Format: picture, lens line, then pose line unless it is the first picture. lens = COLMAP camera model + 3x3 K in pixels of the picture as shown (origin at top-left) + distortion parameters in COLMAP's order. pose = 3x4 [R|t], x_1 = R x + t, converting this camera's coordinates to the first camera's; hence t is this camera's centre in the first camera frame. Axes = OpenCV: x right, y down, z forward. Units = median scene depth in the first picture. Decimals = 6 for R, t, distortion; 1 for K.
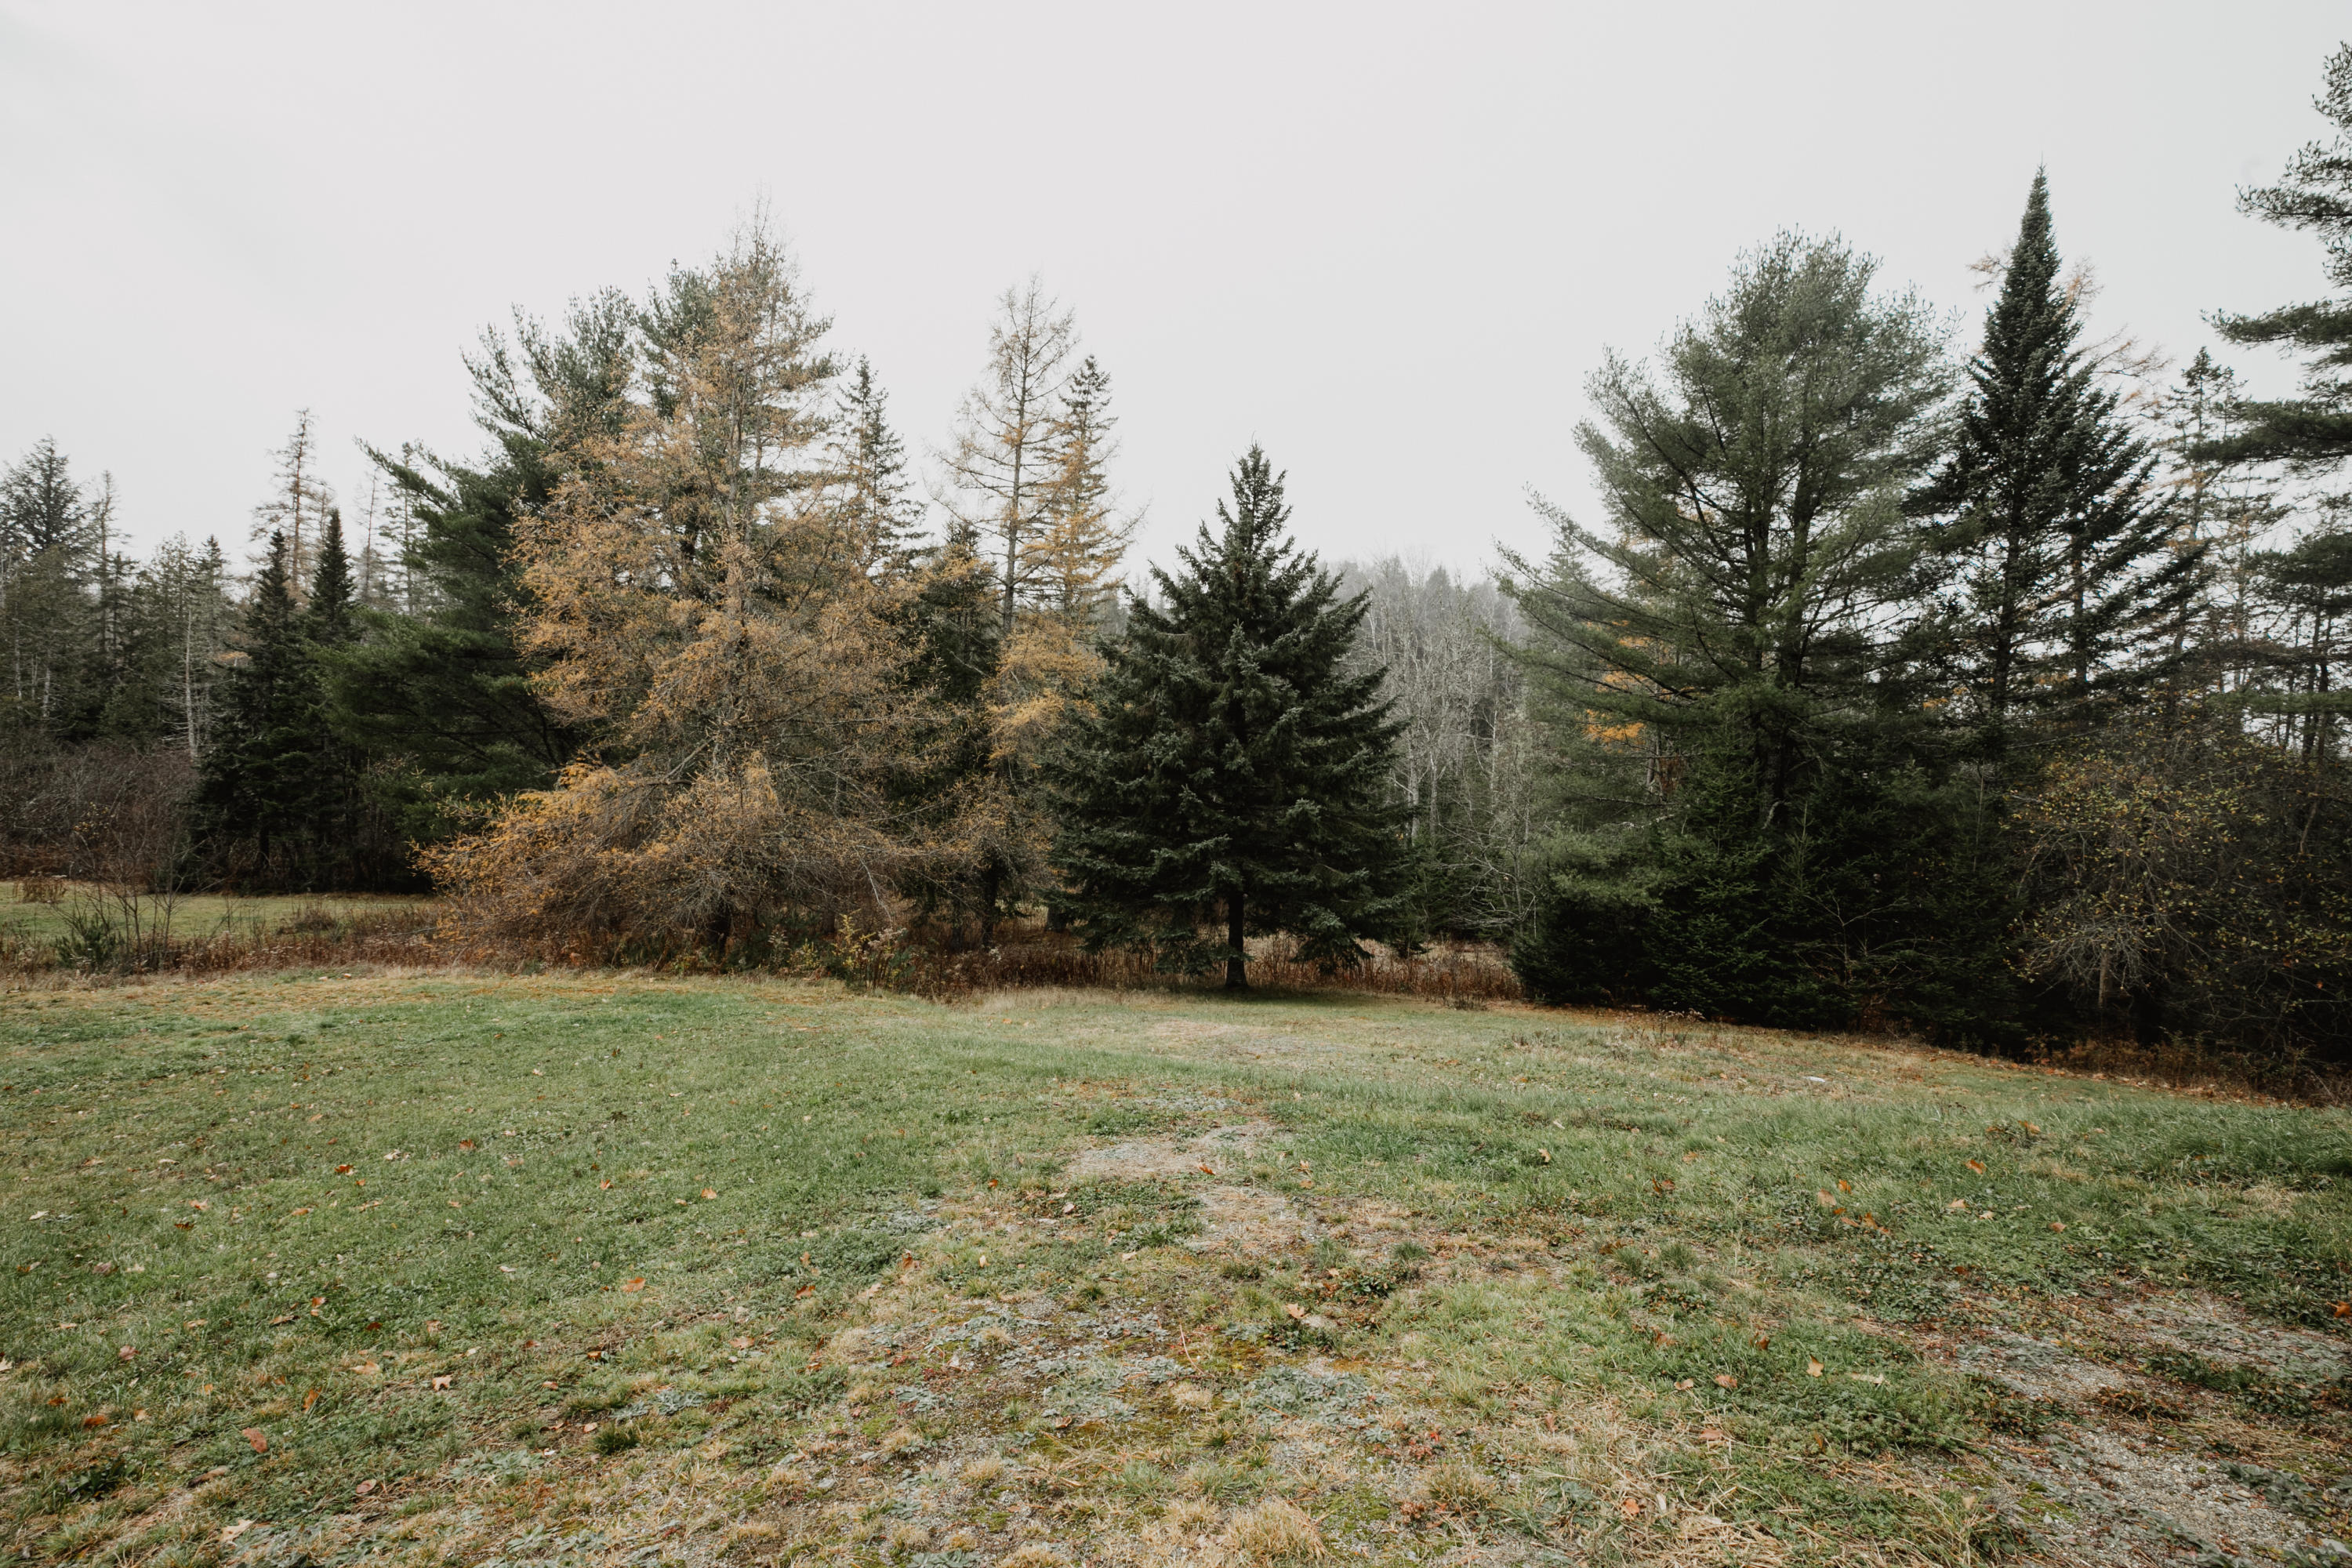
lens RADIAL K [[1072.8, 0, 1176.7], [0, 1072.8, 779.4], [0, 0, 1]] dist [-0.044284, 0.014853]
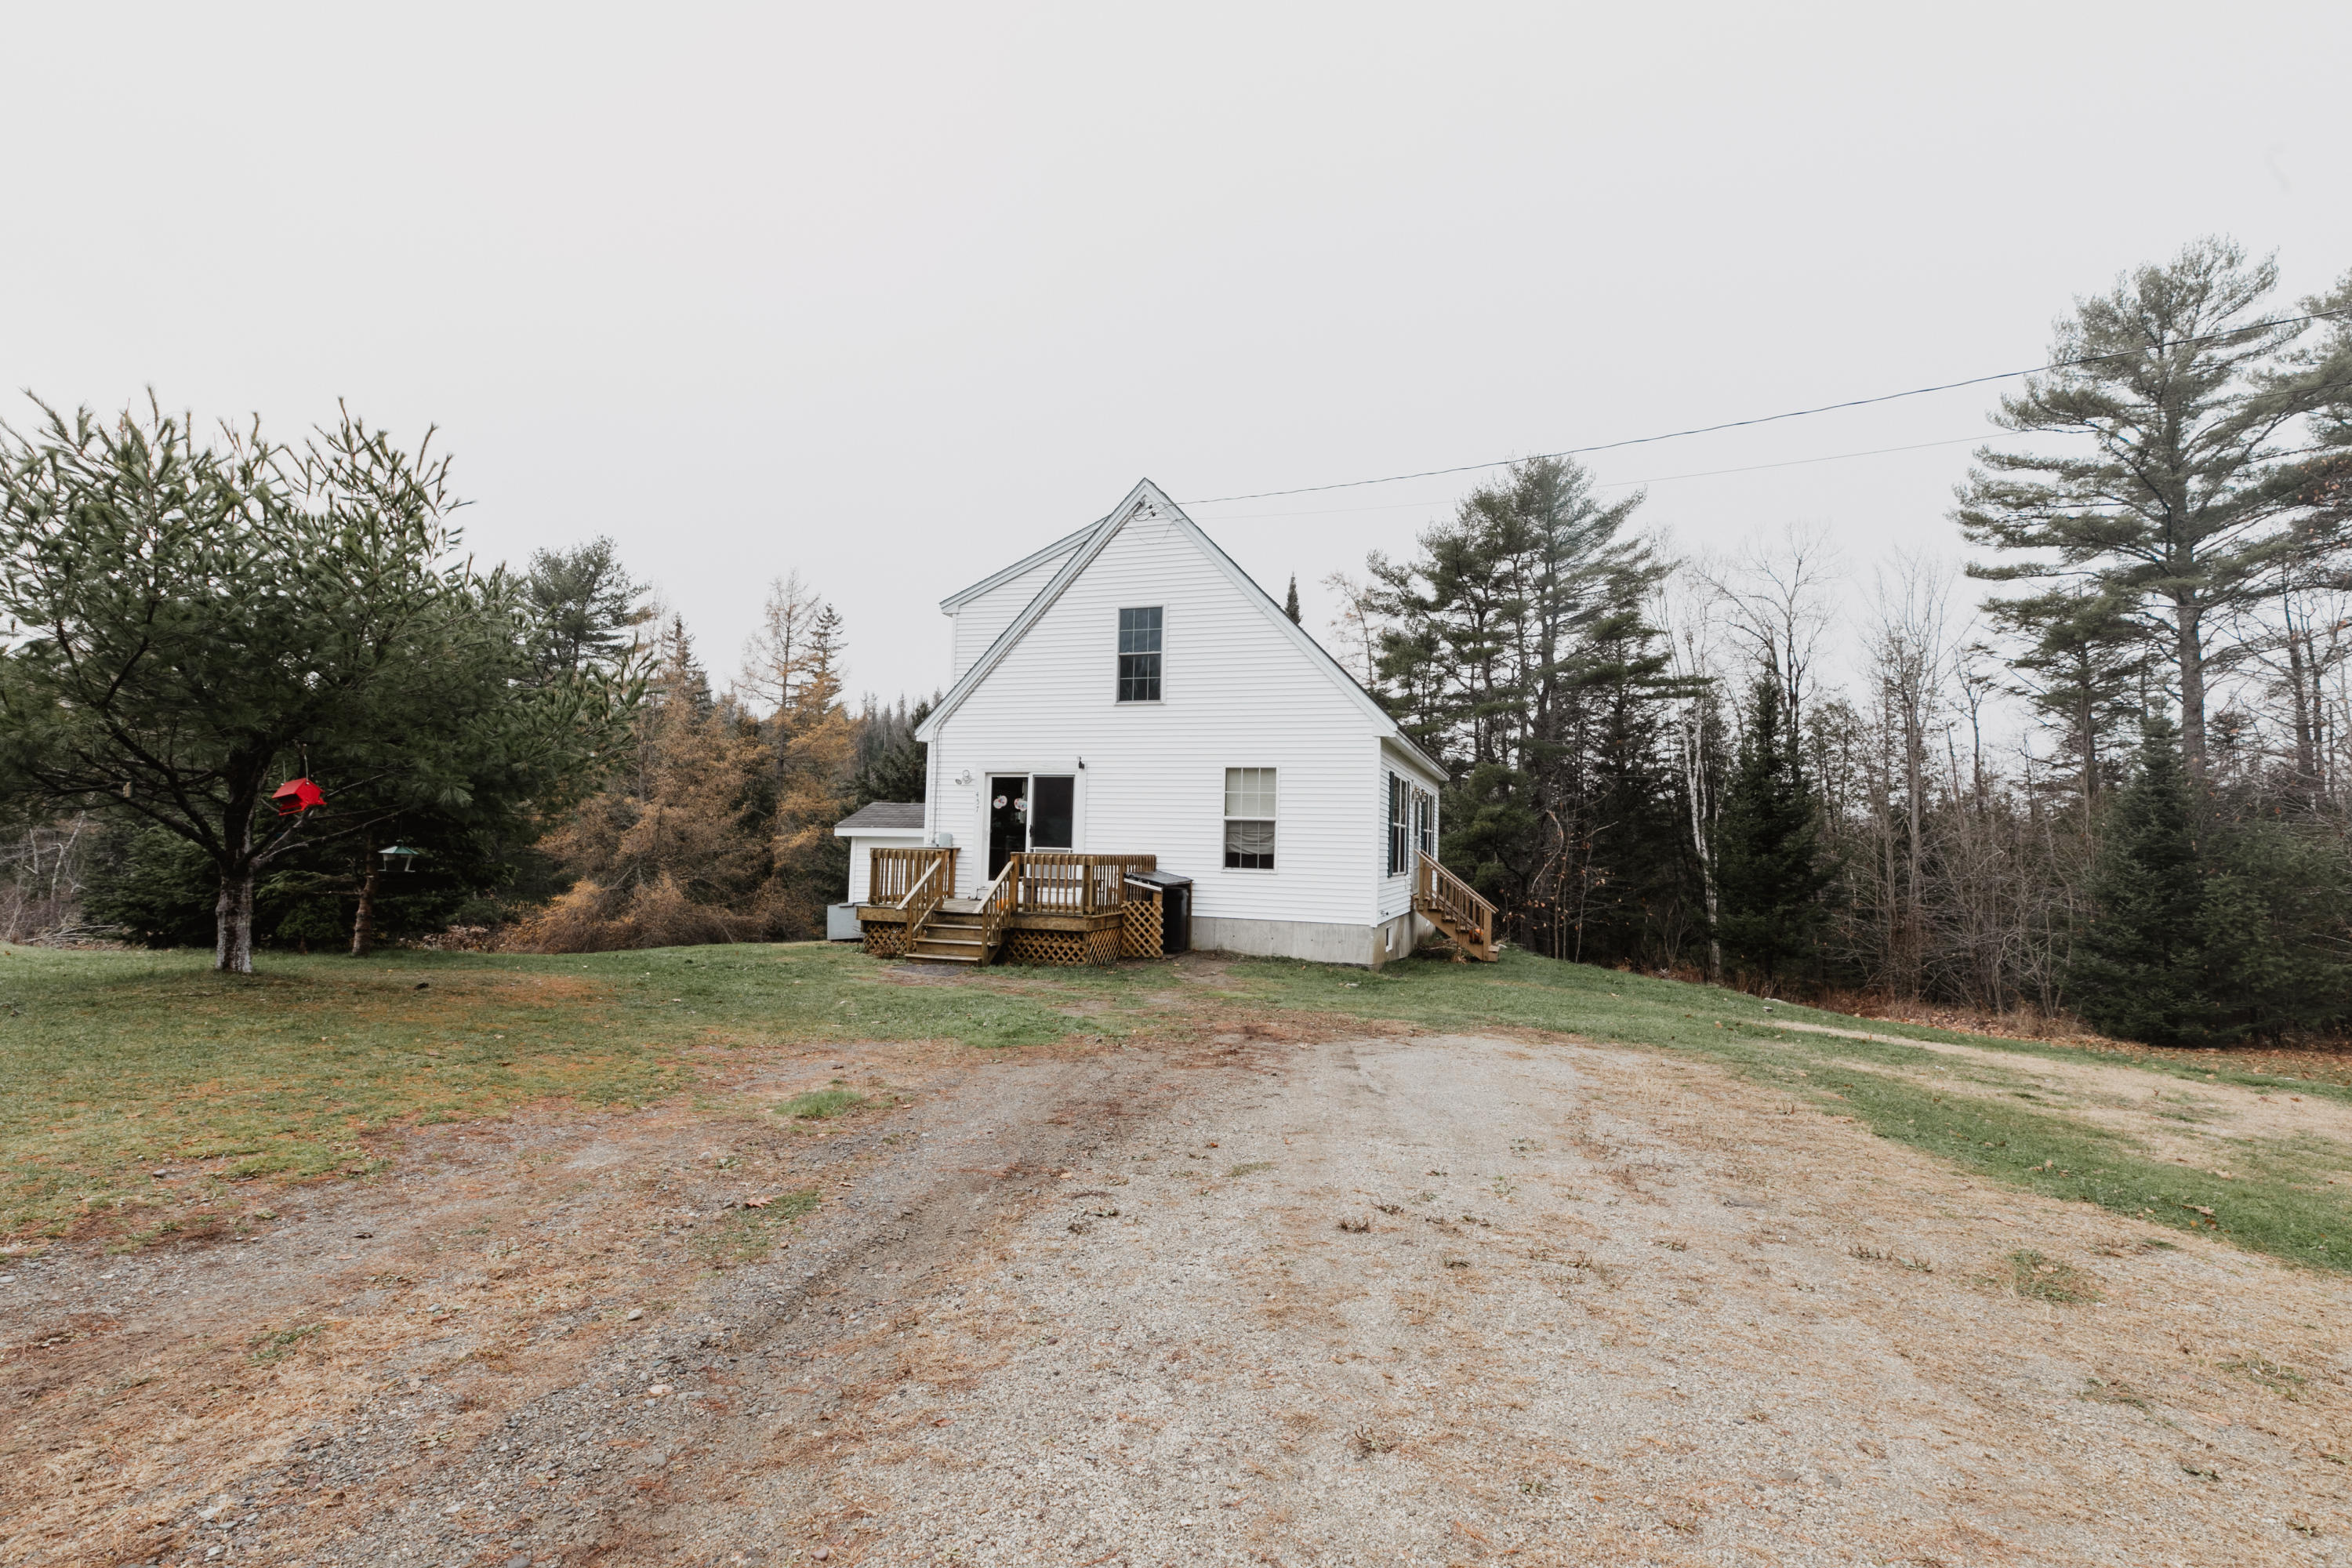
lens RADIAL K [[1047.0, 0, 1174.4], [0, 1047.0, 778.7], [0, 0, 1]] dist [0.005710, 0.000368]
pose [[0.968733, -0.023674, 0.246973, 0.046272], [0.043673, 0.996165, -0.075815, -0.007500], [-0.244231, 0.084230, 0.966052, -1.081901]]
